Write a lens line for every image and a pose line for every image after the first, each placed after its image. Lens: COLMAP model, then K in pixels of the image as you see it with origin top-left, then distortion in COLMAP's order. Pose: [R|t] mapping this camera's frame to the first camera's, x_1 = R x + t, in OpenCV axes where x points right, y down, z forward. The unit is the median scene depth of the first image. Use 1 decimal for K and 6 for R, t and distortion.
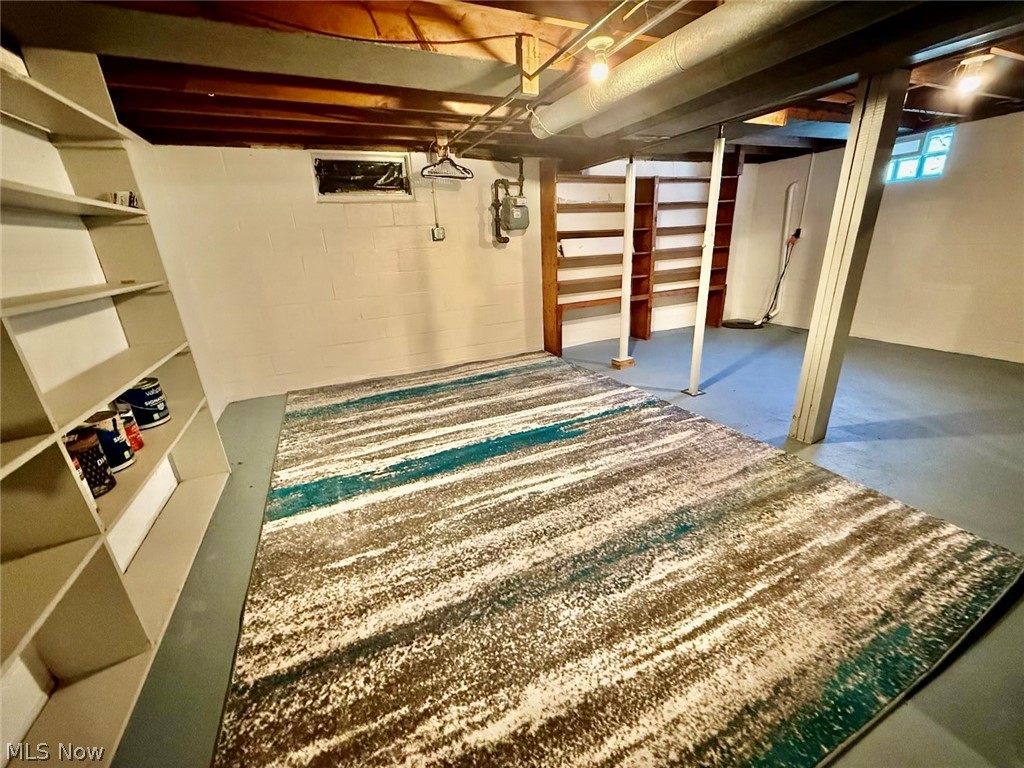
lens RADIAL K [[408.4, 0, 508.2], [0, 408.4, 385.3], [0, 0, 1]] dist [-0.000540, -0.000079]
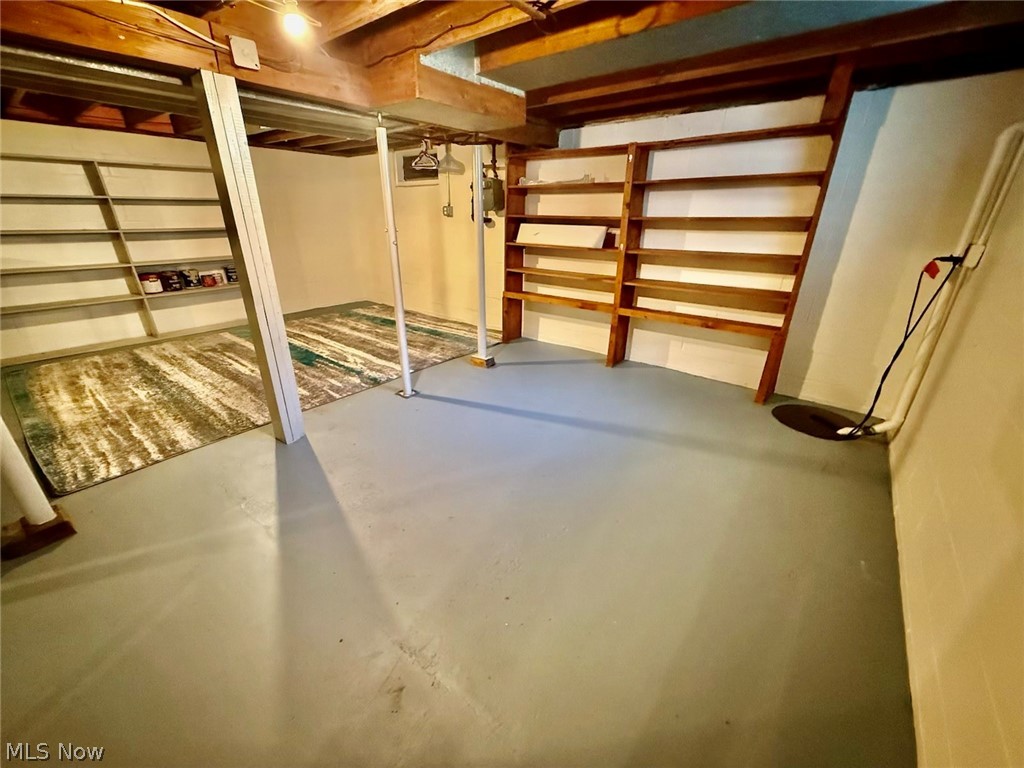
lens RADIAL K [[408.4, 0, 503.9], [0, 408.4, 383.3], [0, 0, 1]] dist [-0.000540, -0.000079]
pose [[0.451564, 0.391650, -0.801686, 1.491286], [-0.322821, 0.909354, 0.262415, -0.374414], [0.831791, 0.140304, 0.537064, 0.748497]]
